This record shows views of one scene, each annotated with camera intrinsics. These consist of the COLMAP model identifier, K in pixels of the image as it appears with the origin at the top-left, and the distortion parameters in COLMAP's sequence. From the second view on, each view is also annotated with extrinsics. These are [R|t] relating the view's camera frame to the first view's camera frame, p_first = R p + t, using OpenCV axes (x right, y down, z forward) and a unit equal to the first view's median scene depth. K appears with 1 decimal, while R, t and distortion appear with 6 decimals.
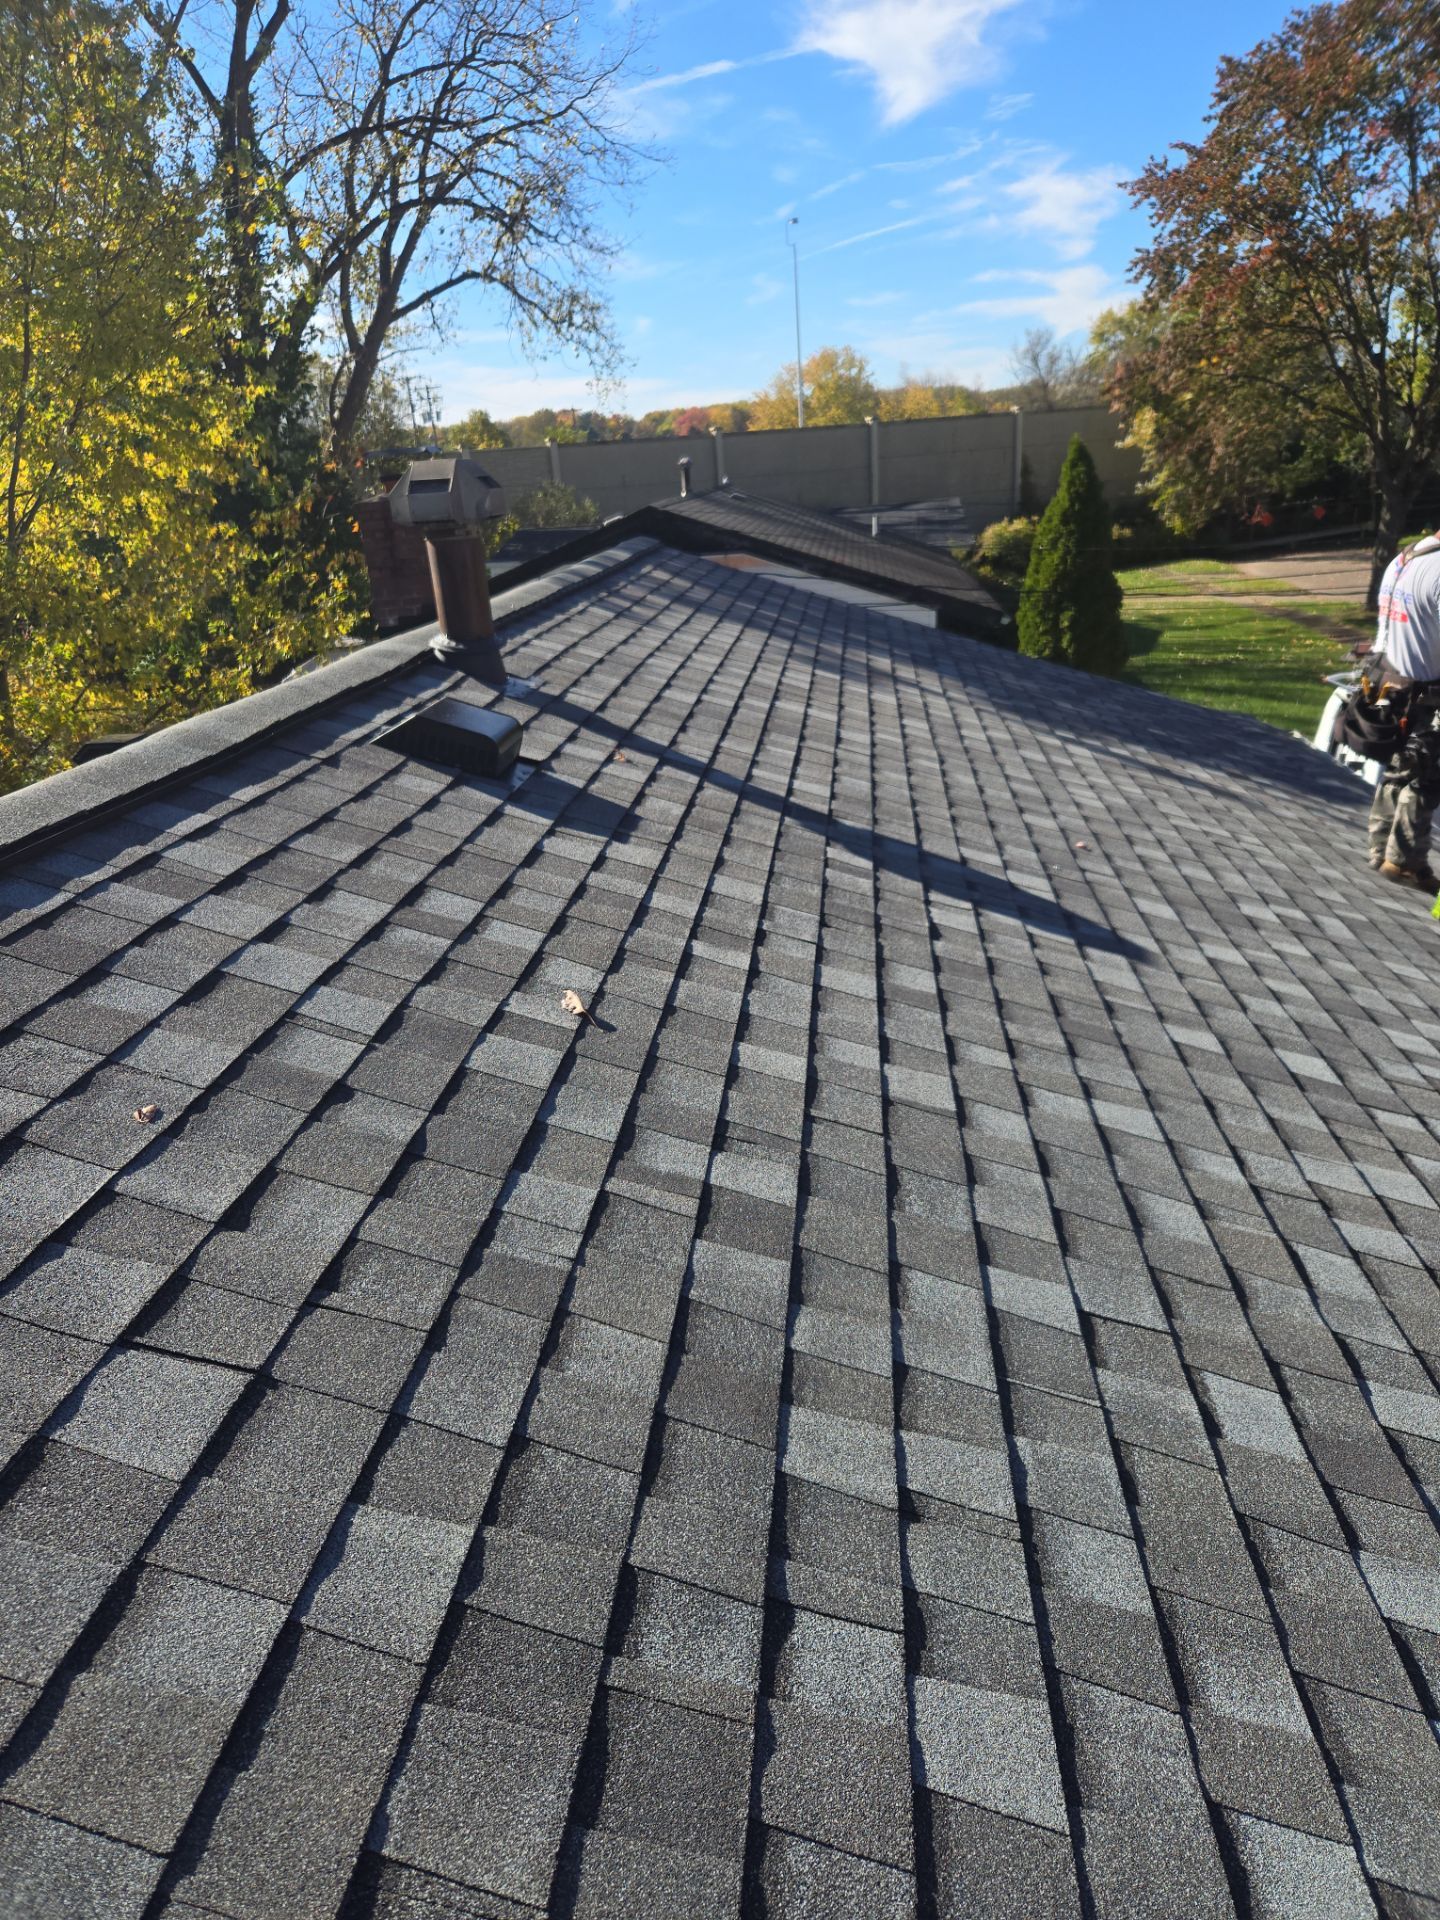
lens RADIAL K [[1578.1, 0, 722.2], [0, 1578.1, 961.7], [0, 0, 1]] dist [0.136936, -0.187910]
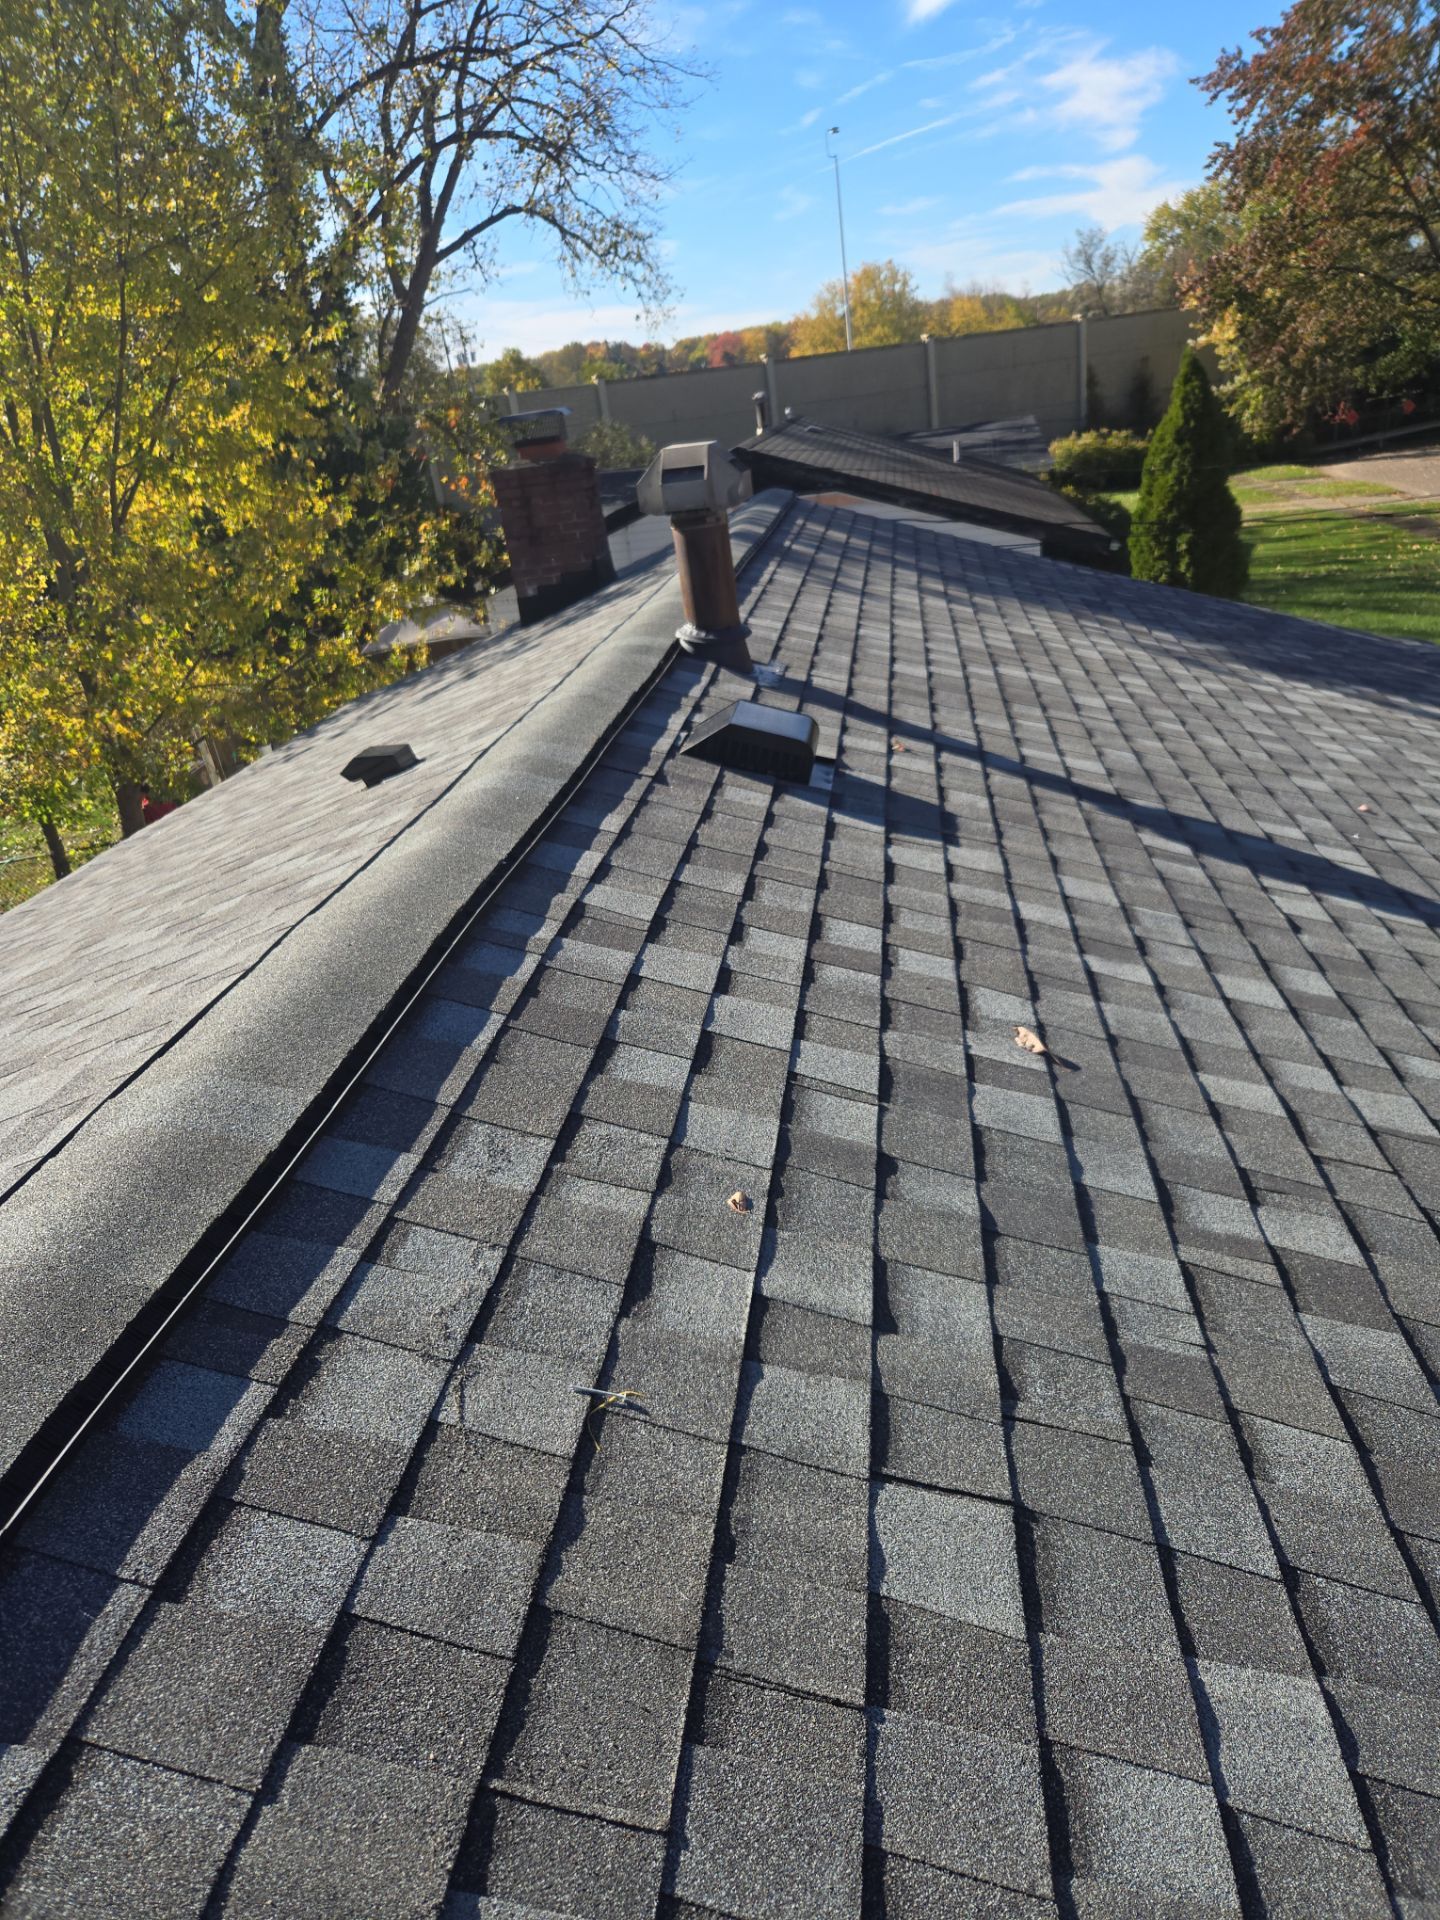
lens RADIAL K [[1566.9, 0, 719.1], [0, 1566.9, 988.9], [0, 0, 1]] dist [0.130032, -0.131378]
pose [[0.998300, -0.041335, -0.041102, -0.127512], [0.043620, 0.997458, 0.056349, -0.035831], [0.038668, -0.058046, 0.997565, 0.016079]]
